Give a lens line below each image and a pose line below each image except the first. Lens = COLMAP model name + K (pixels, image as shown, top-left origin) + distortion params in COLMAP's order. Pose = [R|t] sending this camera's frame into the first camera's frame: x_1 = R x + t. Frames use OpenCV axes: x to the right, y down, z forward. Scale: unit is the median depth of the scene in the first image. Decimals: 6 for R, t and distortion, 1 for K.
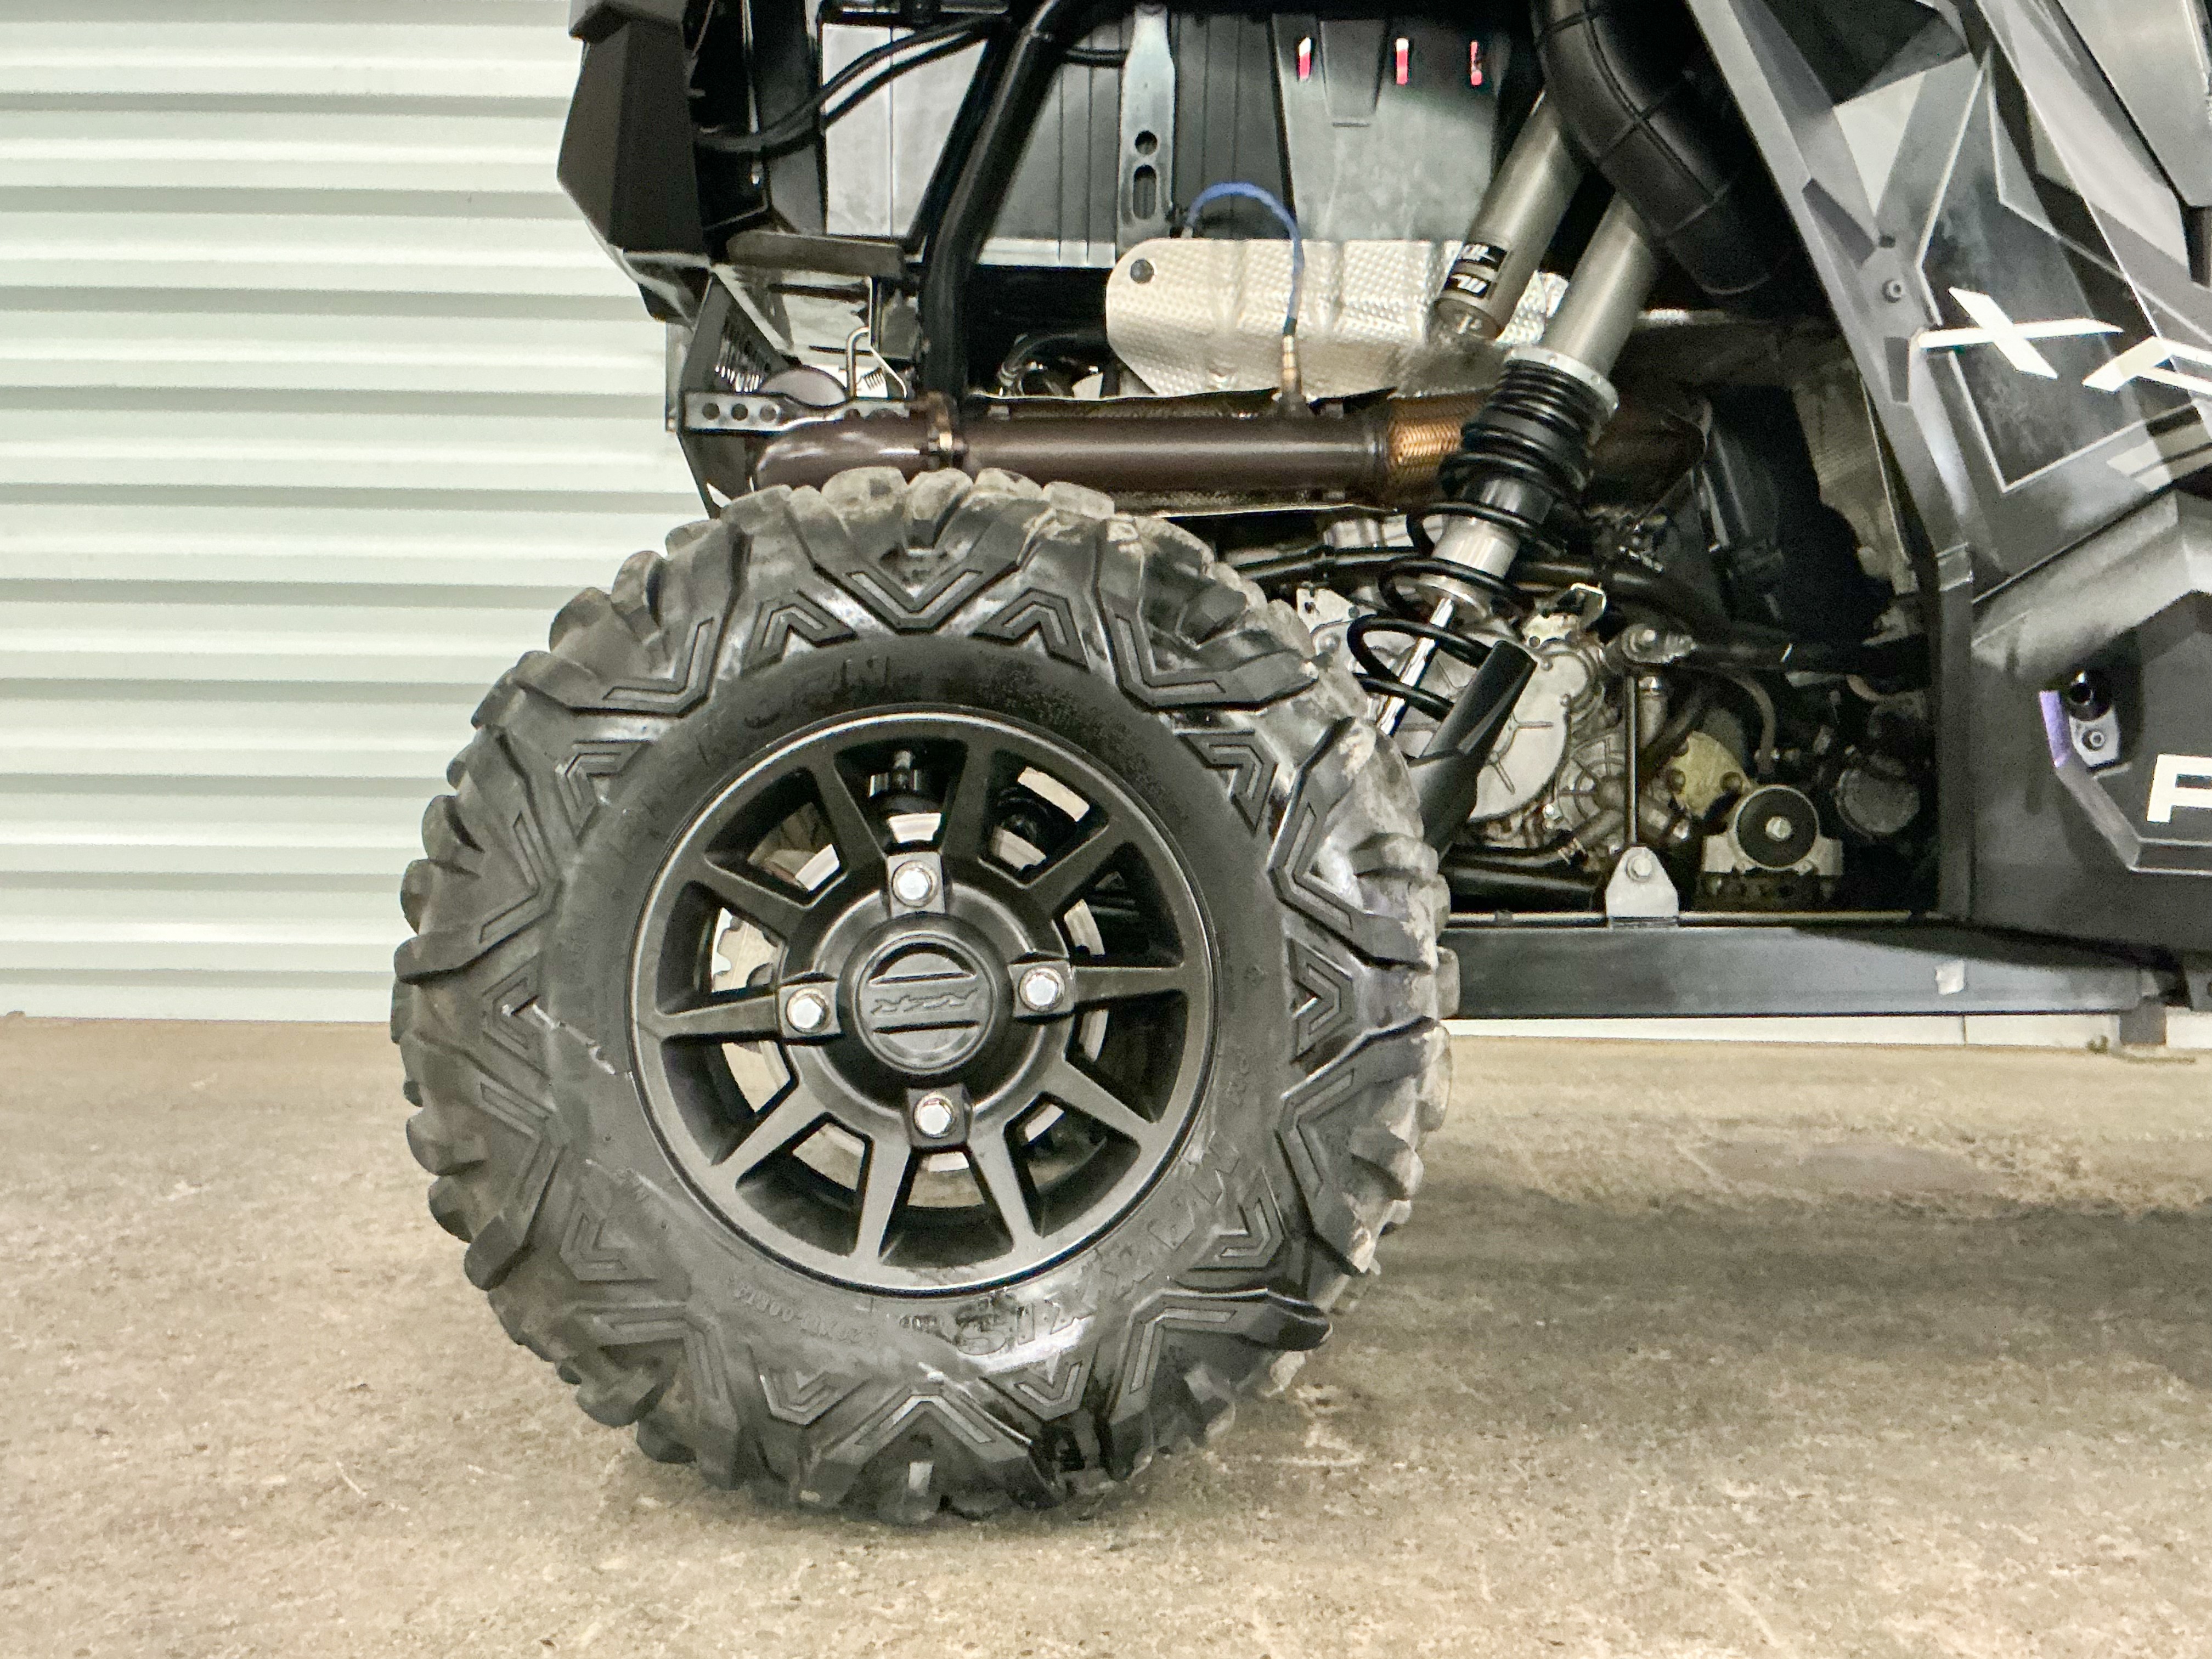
lens RADIAL K [[2245.6, 0, 1082.7], [0, 2245.6, 844.3], [0, 0, 1]] dist [0.068235, 0.000000]
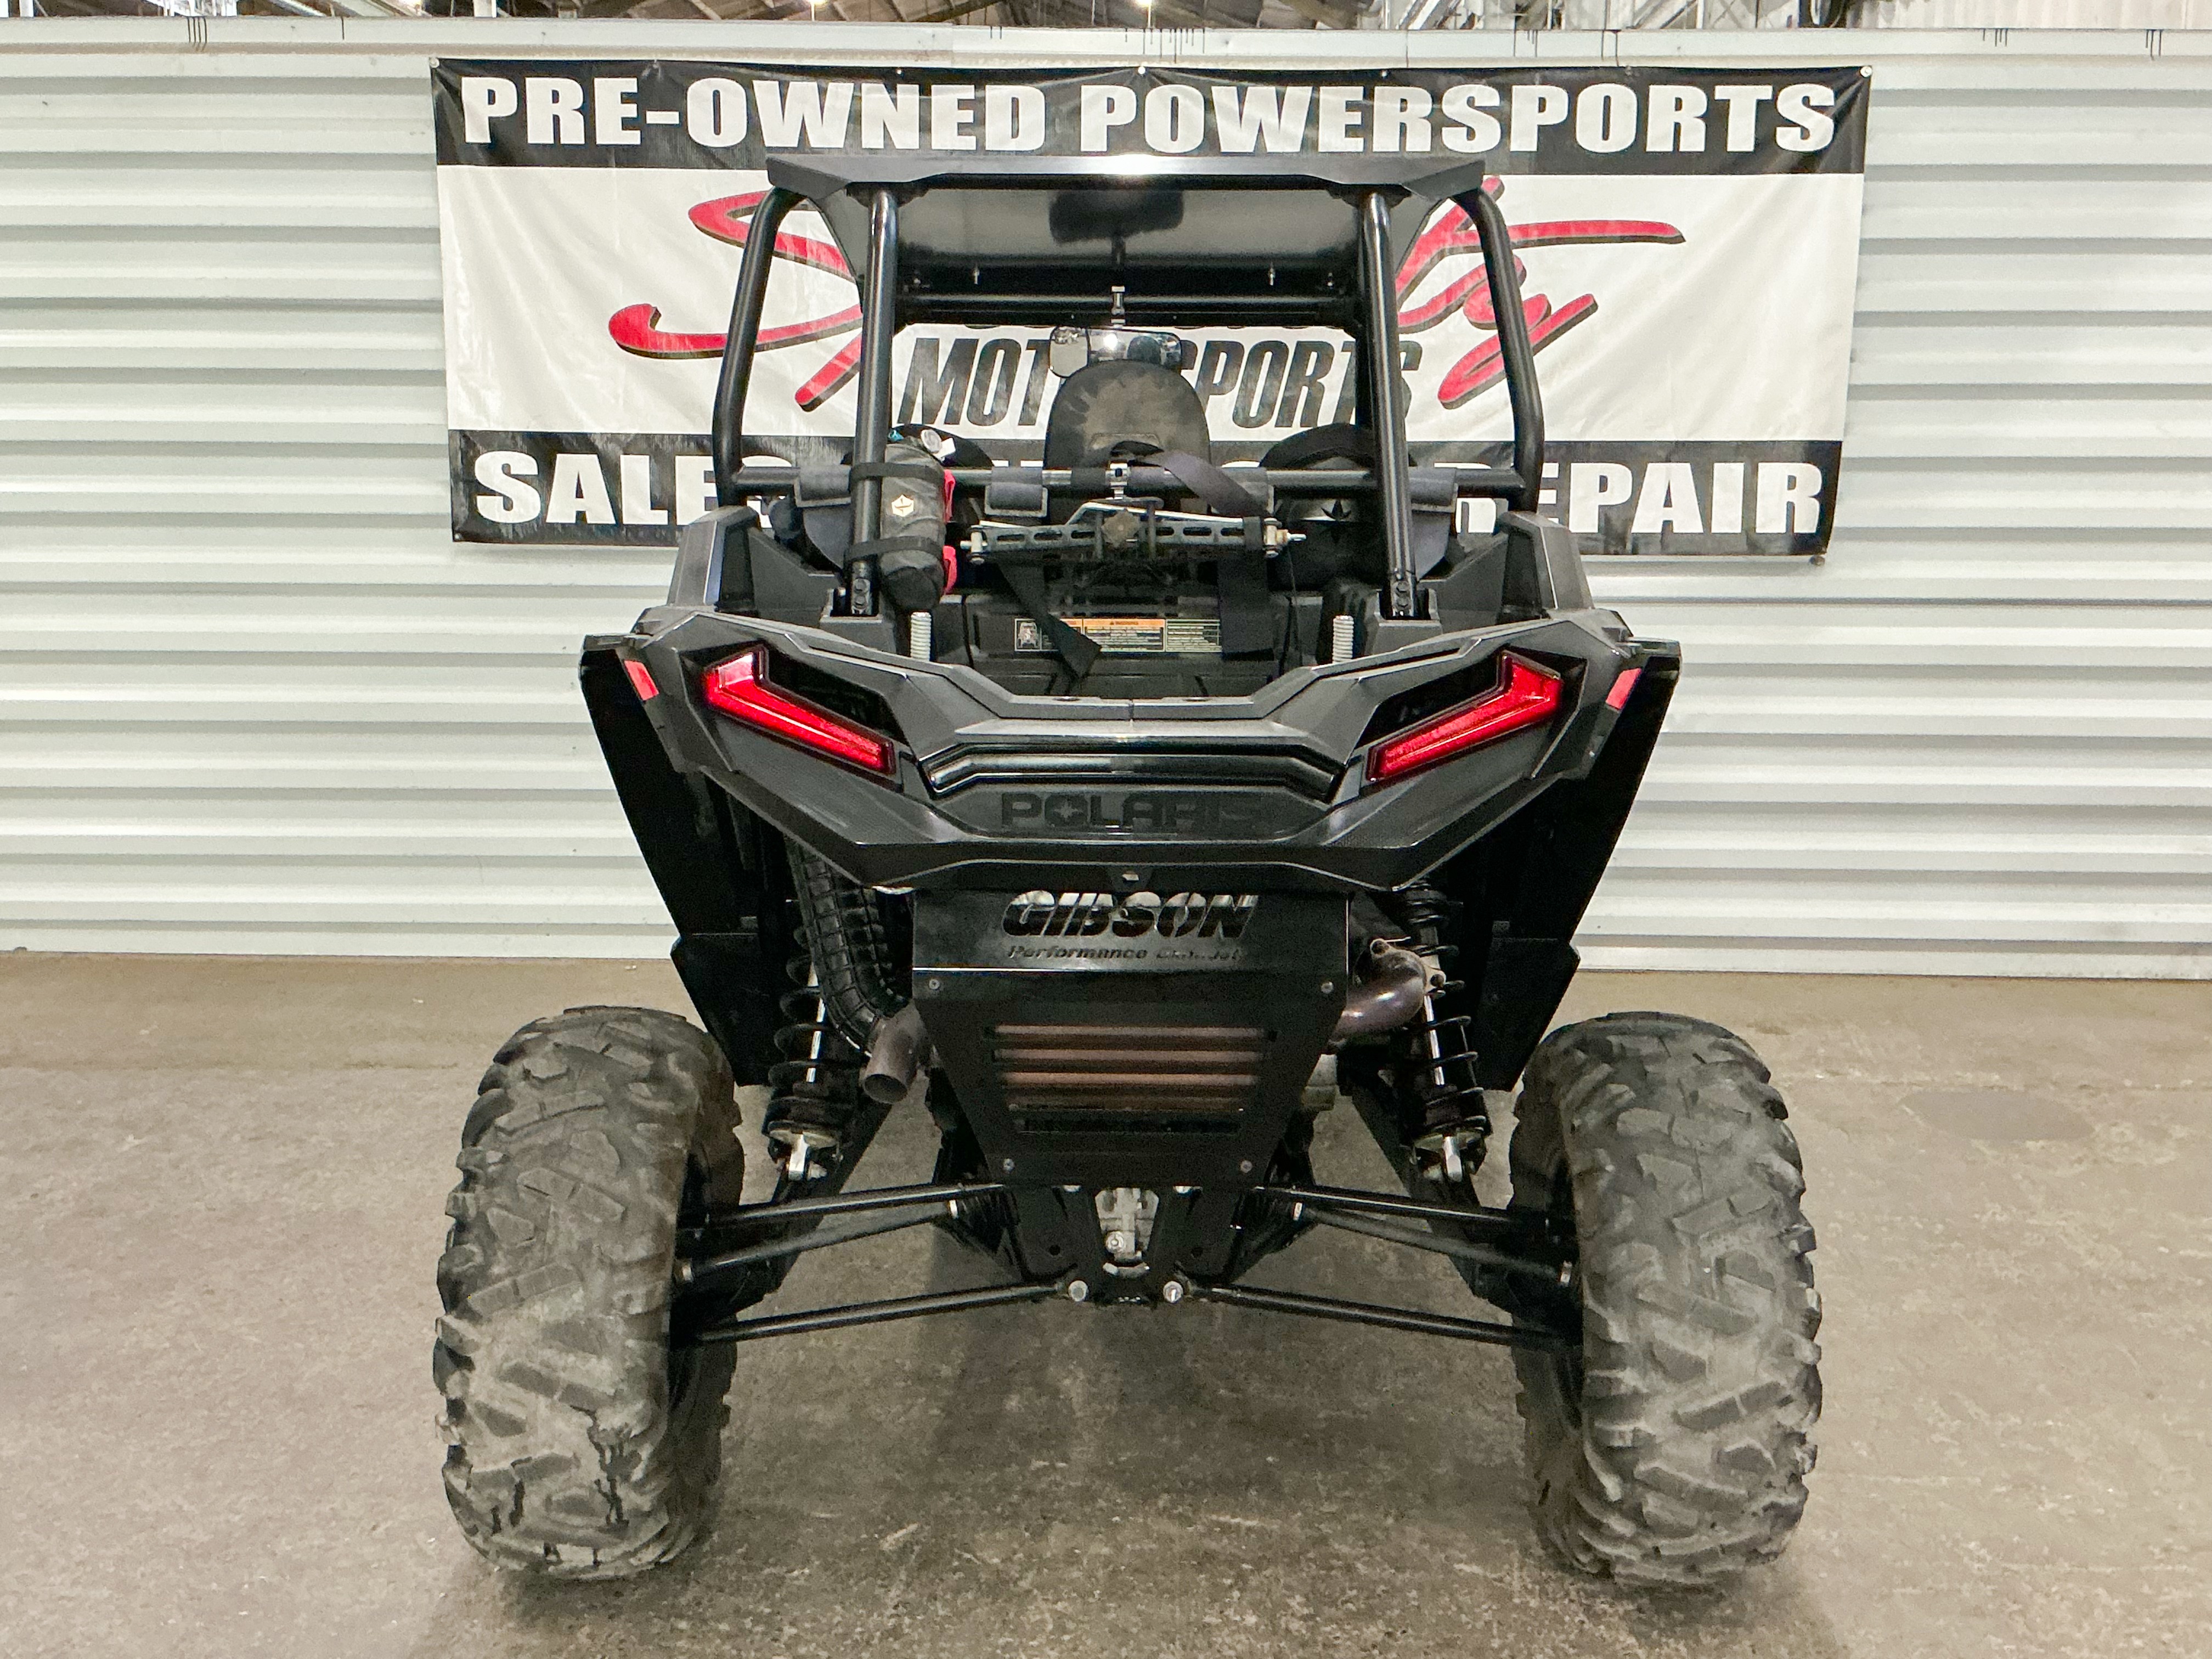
lens RADIAL K [[2418.8, 0, 1112.2], [0, 2418.8, 831.9], [0, 0, 1]] dist [0.058669, 0.000000]
pose [[0.999944, -0.005012, -0.009268, 0.605037], [0.006298, 0.989489, 0.144474, -0.562815], [0.008447, -0.144524, 0.989465, -1.310015]]
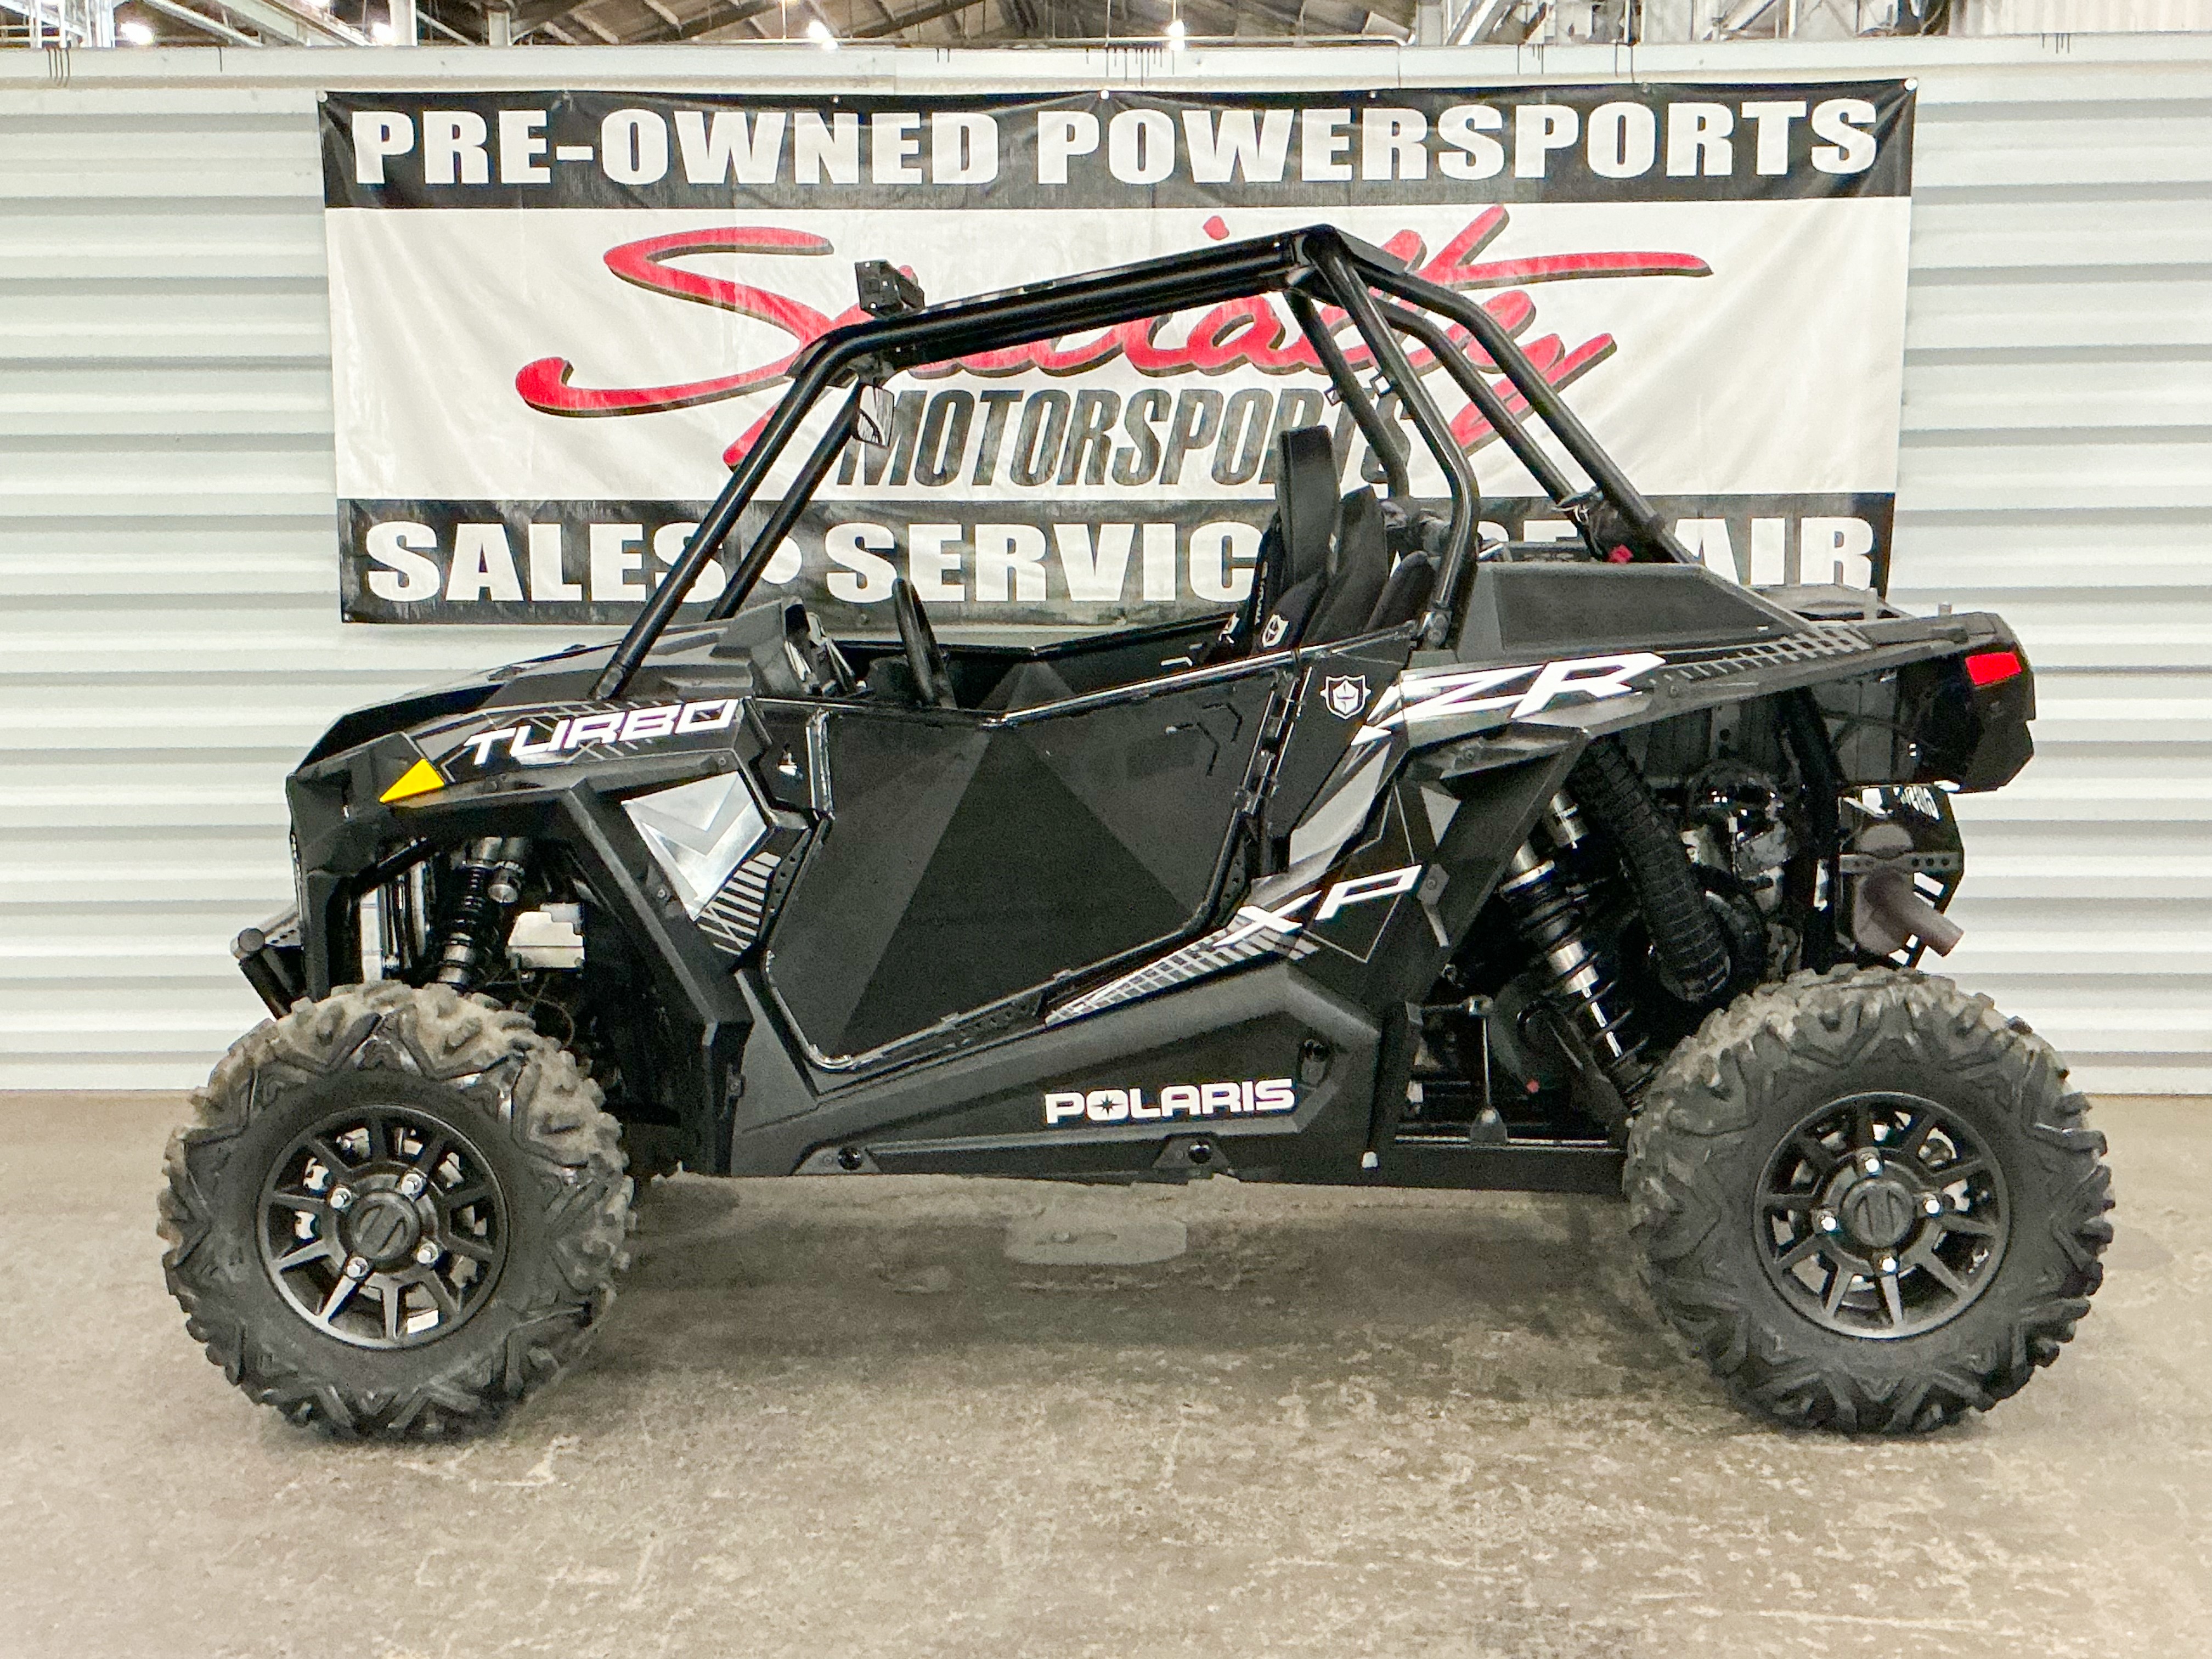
lens RADIAL K [[2880.8, 0, 1116.9], [0, 2880.8, 828.2], [0, 0, 1]] dist [0.072980, 0.000000]
pose [[0.999650, -0.016501, -0.020664, 0.704371], [0.018448, 0.995027, 0.097887, -0.560355], [0.018946, -0.098234, 0.994983, -1.532375]]
